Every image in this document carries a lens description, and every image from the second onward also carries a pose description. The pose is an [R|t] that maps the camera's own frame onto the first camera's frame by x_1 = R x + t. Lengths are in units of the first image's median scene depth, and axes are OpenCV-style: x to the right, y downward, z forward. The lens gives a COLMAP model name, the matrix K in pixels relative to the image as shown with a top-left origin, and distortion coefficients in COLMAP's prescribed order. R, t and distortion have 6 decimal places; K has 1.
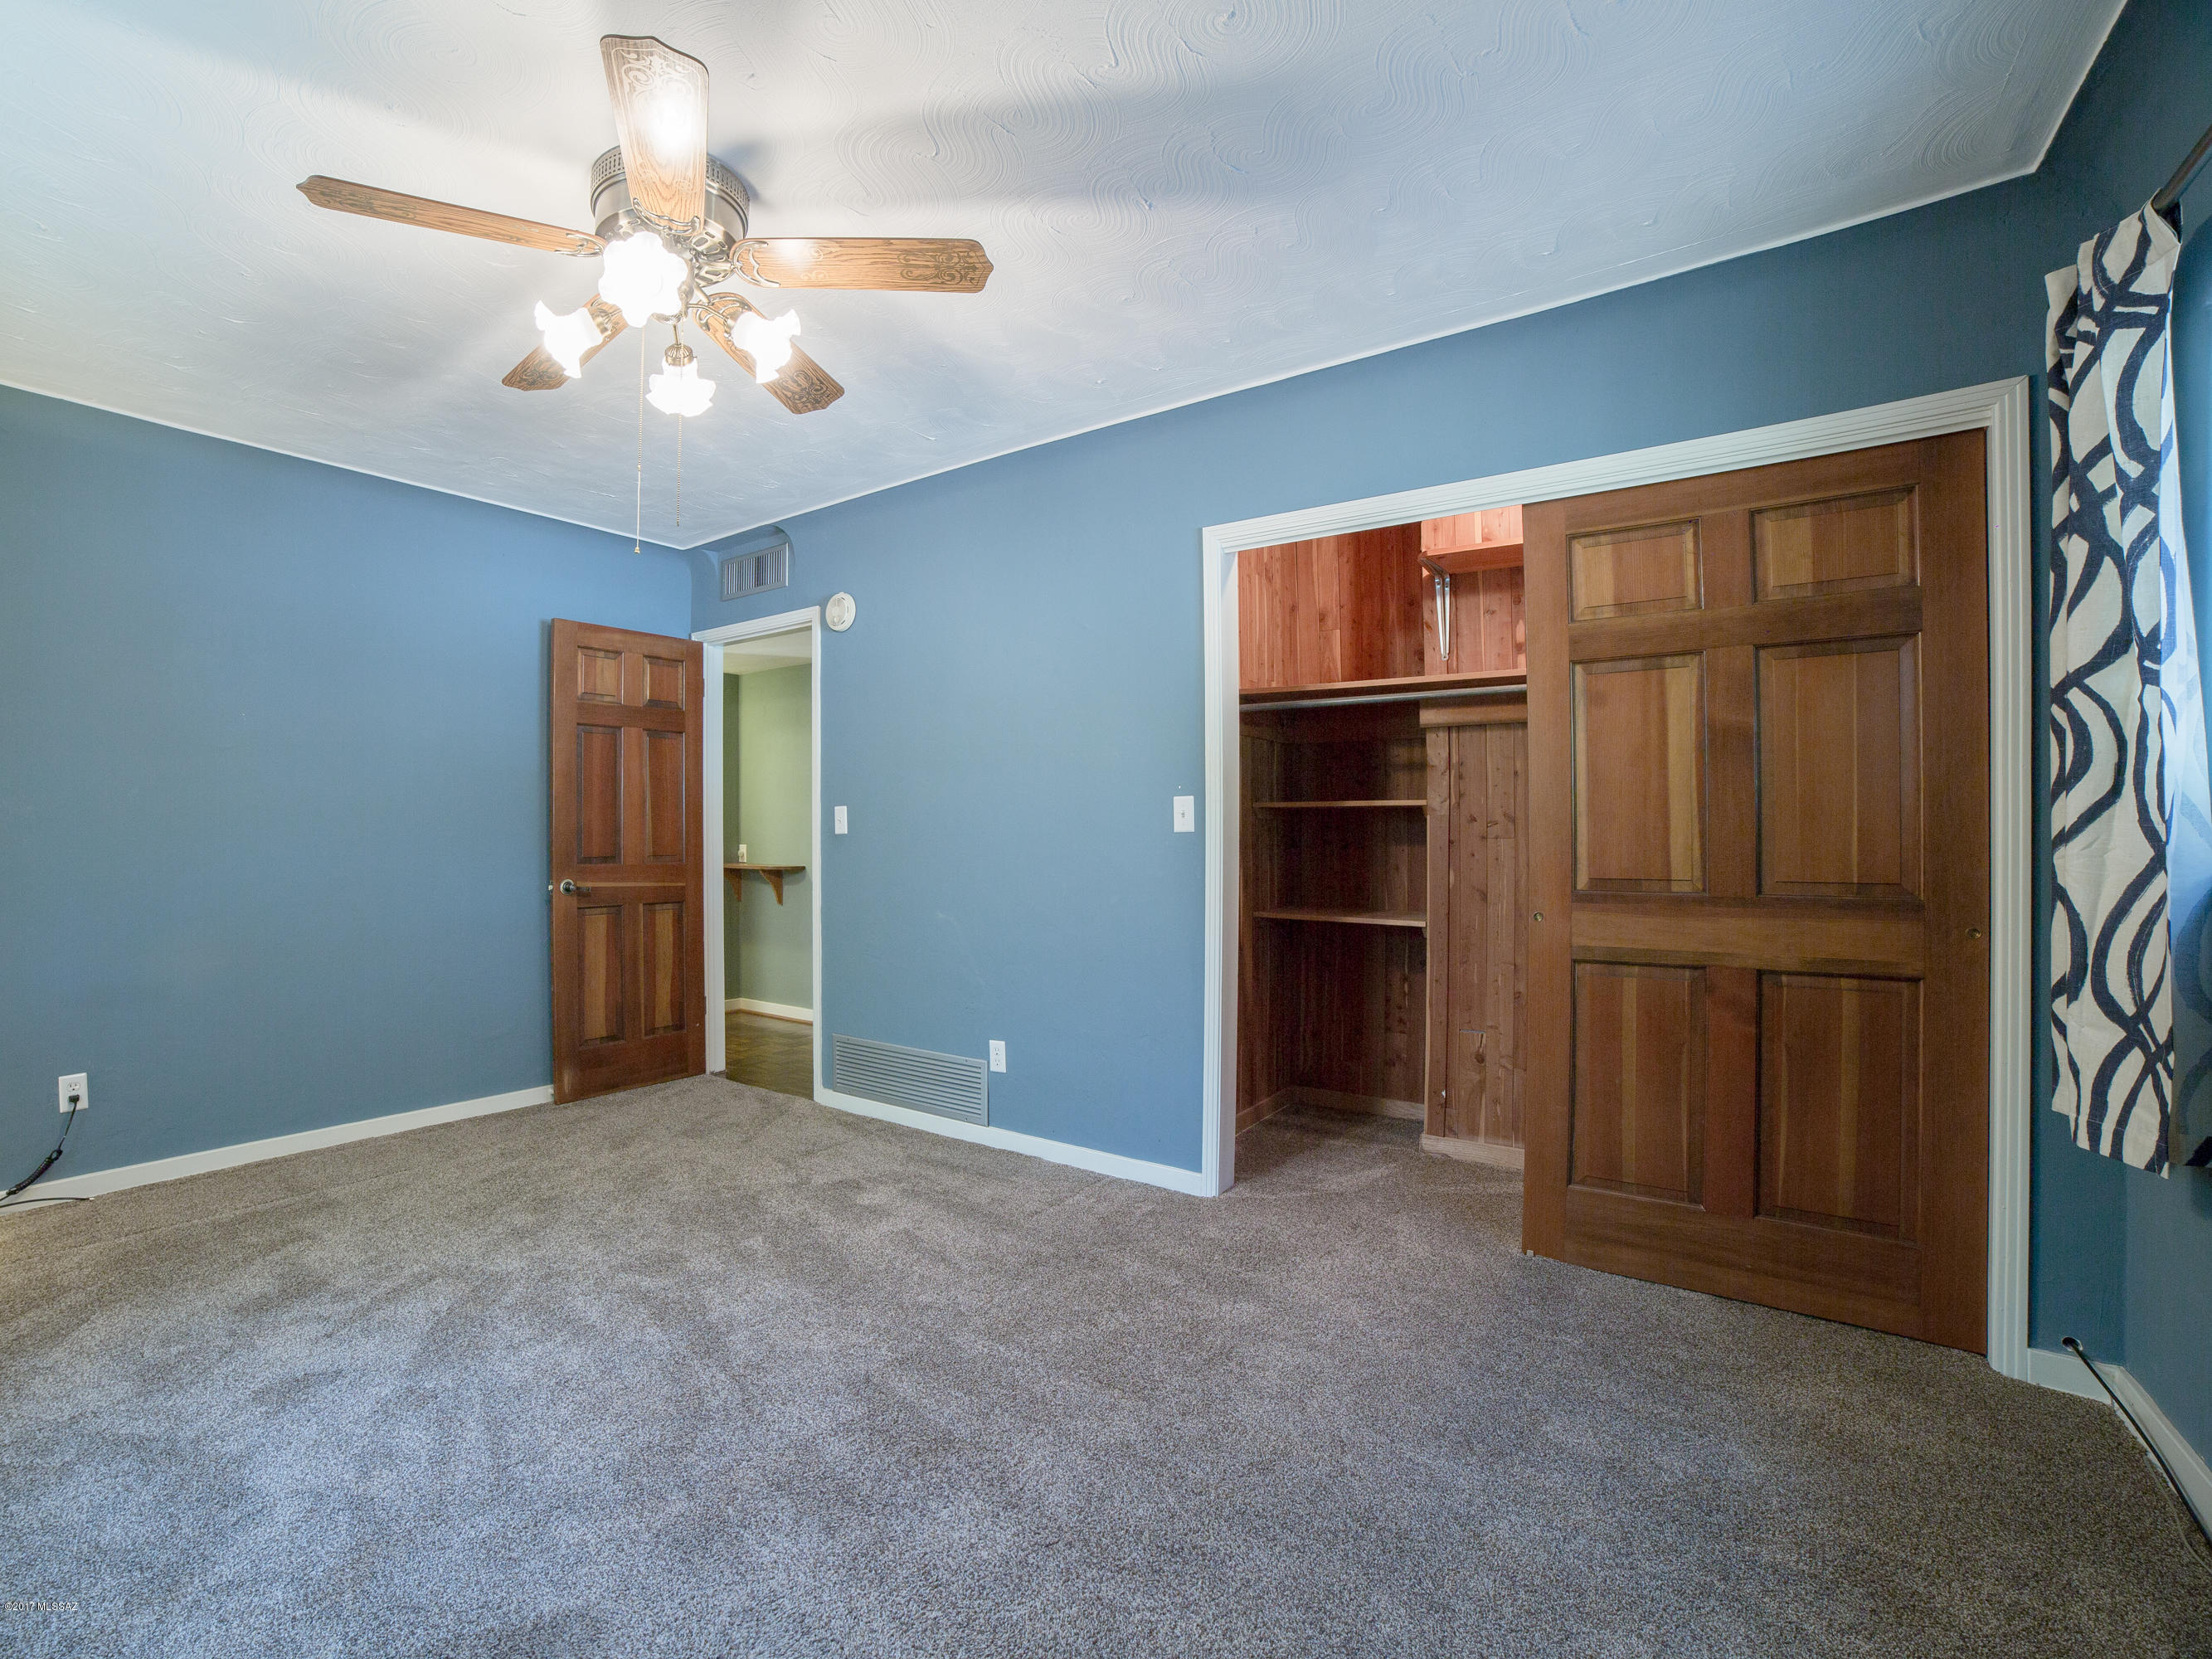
lens RADIAL K [[945.8, 0, 869.8], [0, 945.8, 829.9], [0, 0, 1]] dist [-0.000090, 0.000260]
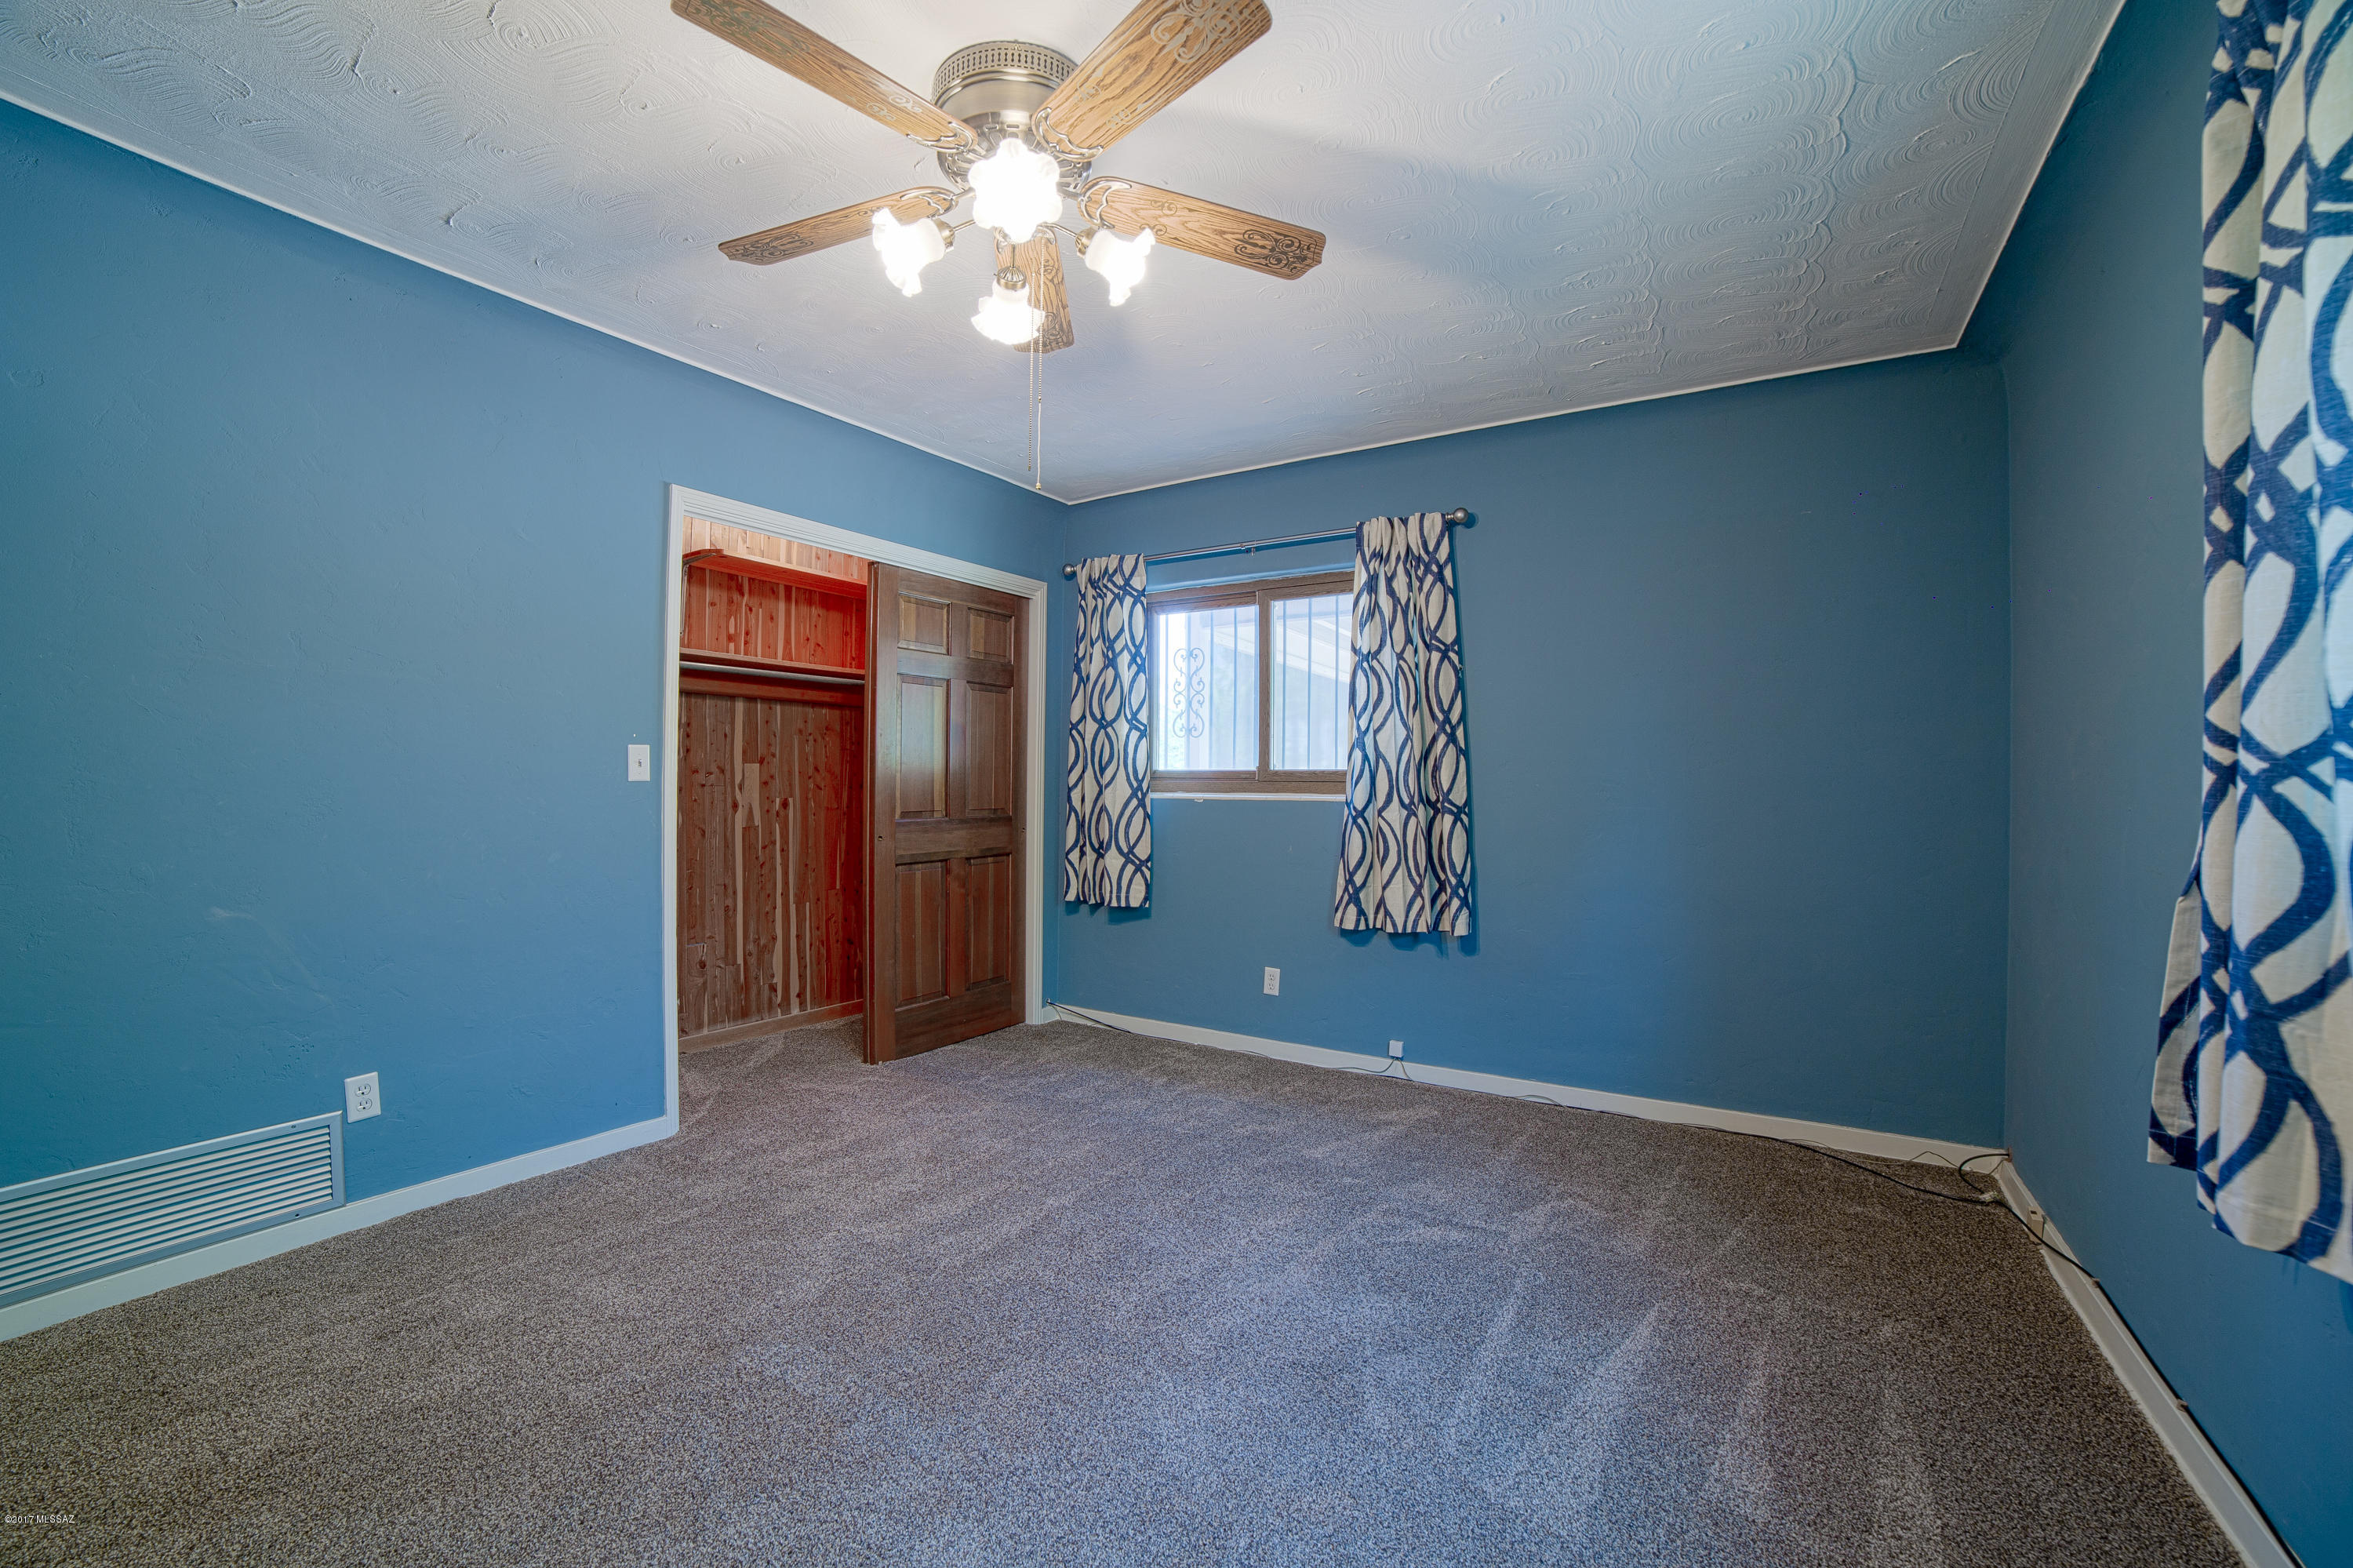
lens RADIAL K [[998.0, 0, 1172.9], [0, 998.0, 773.6], [0, 0, 1]] dist [-0.143604, 0.061470]
pose [[-0.082996, 0.008918, 0.996510, -0.947153], [-0.005701, 0.999939, -0.009423, 0.001147], [-0.996534, -0.006463, -0.082940, 0.714156]]
